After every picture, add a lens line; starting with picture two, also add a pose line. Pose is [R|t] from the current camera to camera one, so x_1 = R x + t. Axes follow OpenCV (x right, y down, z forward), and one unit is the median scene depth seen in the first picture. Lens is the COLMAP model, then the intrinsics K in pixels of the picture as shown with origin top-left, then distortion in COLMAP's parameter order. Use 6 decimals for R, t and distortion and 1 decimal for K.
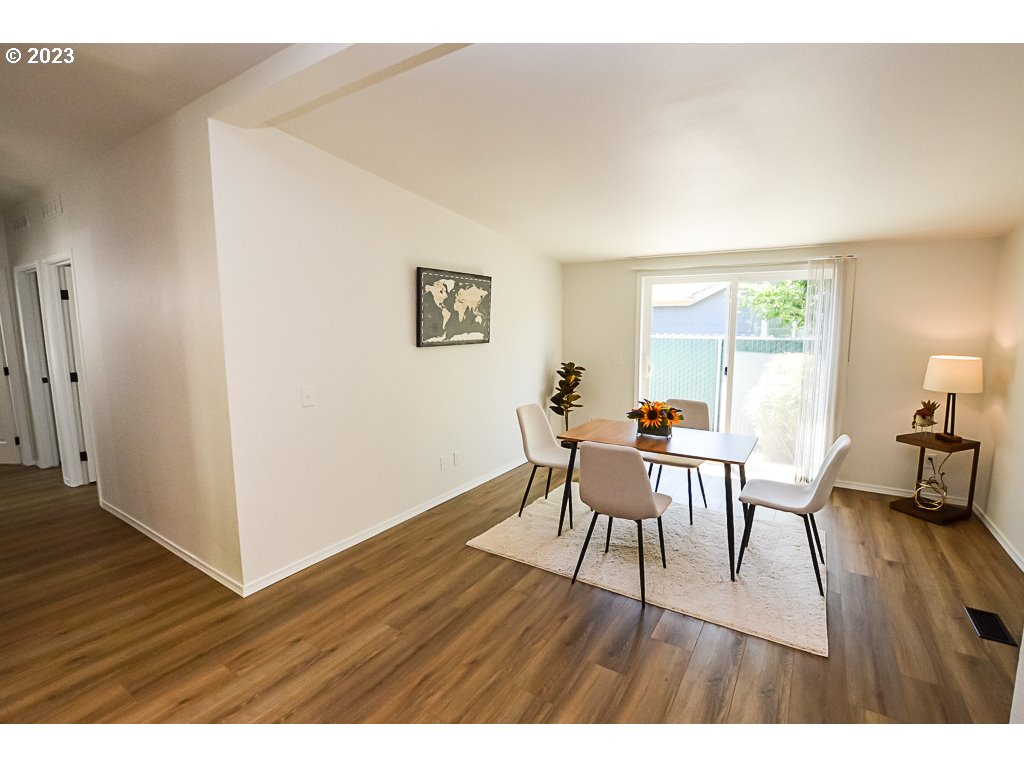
lens RADIAL K [[470.5, 0, 527.6], [0, 470.5, 382.1], [0, 0, 1]] dist [-0.029194, 0.000677]
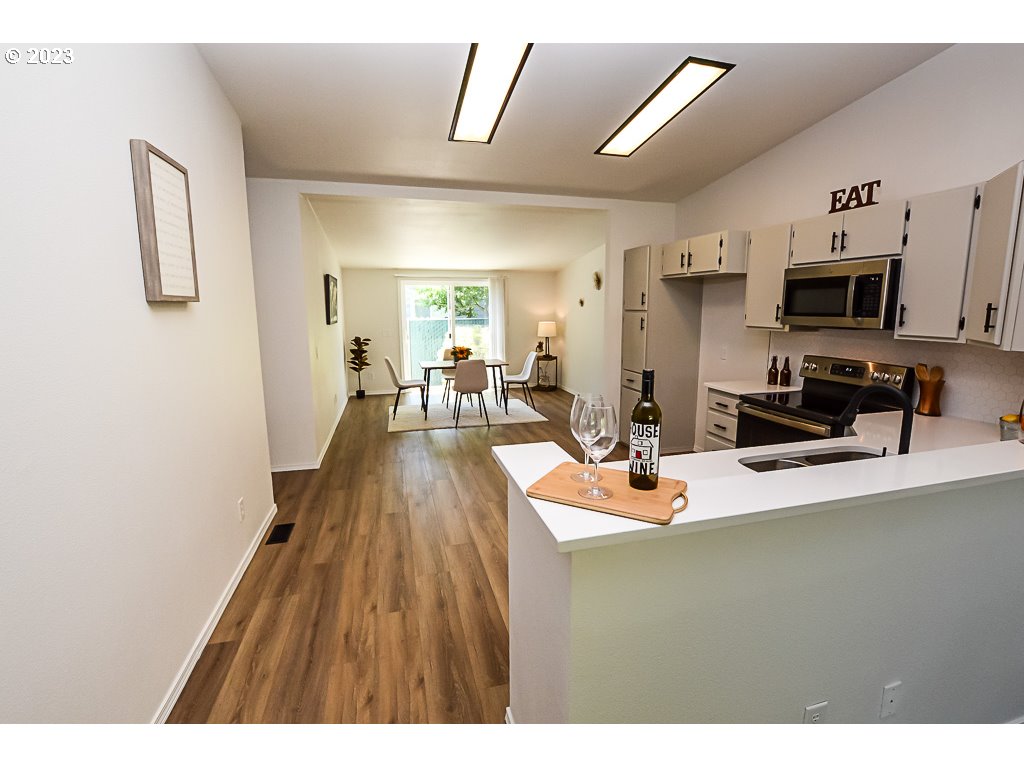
lens RADIAL K [[466.6, 0, 516.1], [0, 466.6, 382.6], [0, 0, 1]] dist [-0.029344, 0.000552]
pose [[0.678205, -0.119249, 0.725133, -0.900521], [0.097806, 0.992615, 0.071761, 0.063143], [-0.728335, 0.022254, 0.684859, -0.500311]]
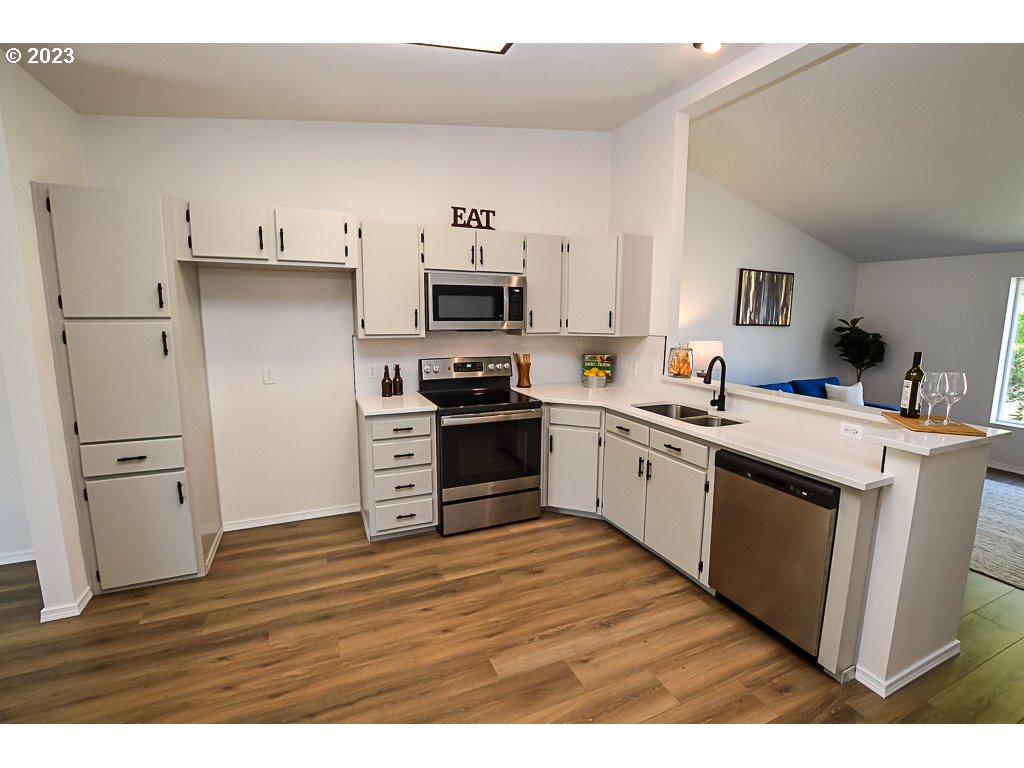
lens RADIAL K [[466.6, 0, 516.1], [0, 466.6, 382.6], [0, 0, 1]] dist [-0.029344, 0.000552]
pose [[-0.834472, -0.088367, 0.543918, -0.532527], [0.062897, 0.965334, 0.253327, -0.044321], [-0.547449, 0.245606, -0.799986, 0.321953]]
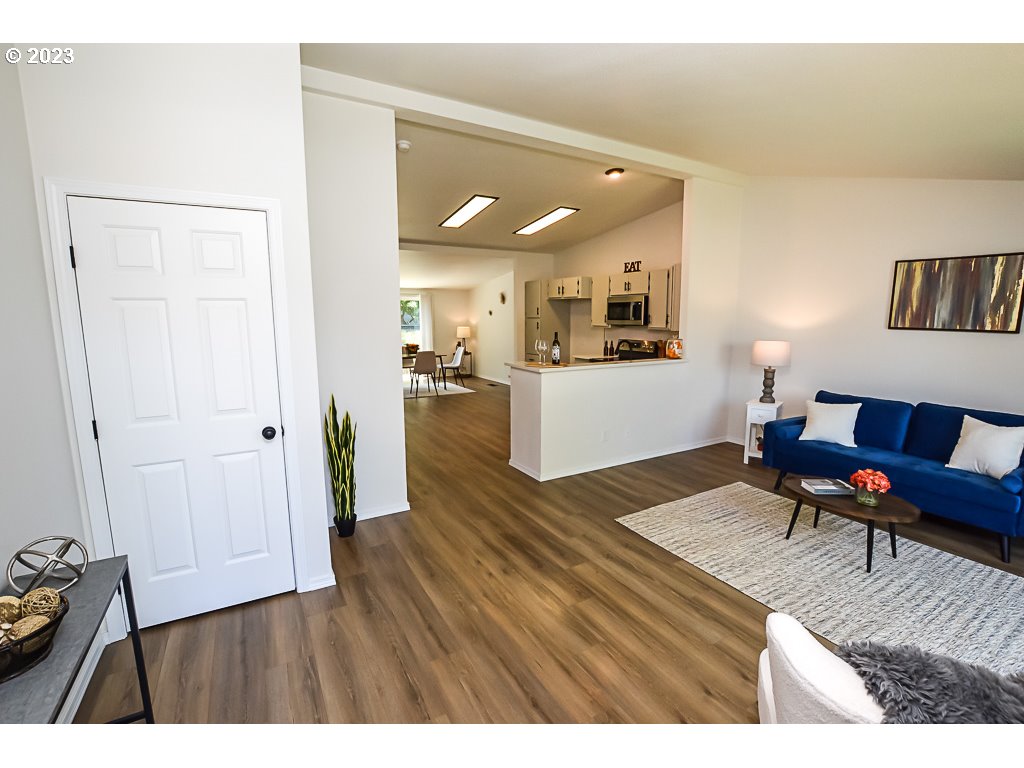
lens RADIAL K [[462.4, 0, 515.7], [0, 462.4, 383.7], [0, 0, 1]] dist [-0.027914, 0.000951]
pose [[0.468328, -0.127633, 0.874288, -1.658808], [0.114266, 0.989951, 0.083309, 0.103239], [-0.876135, 0.060885, 0.478206, -0.796045]]
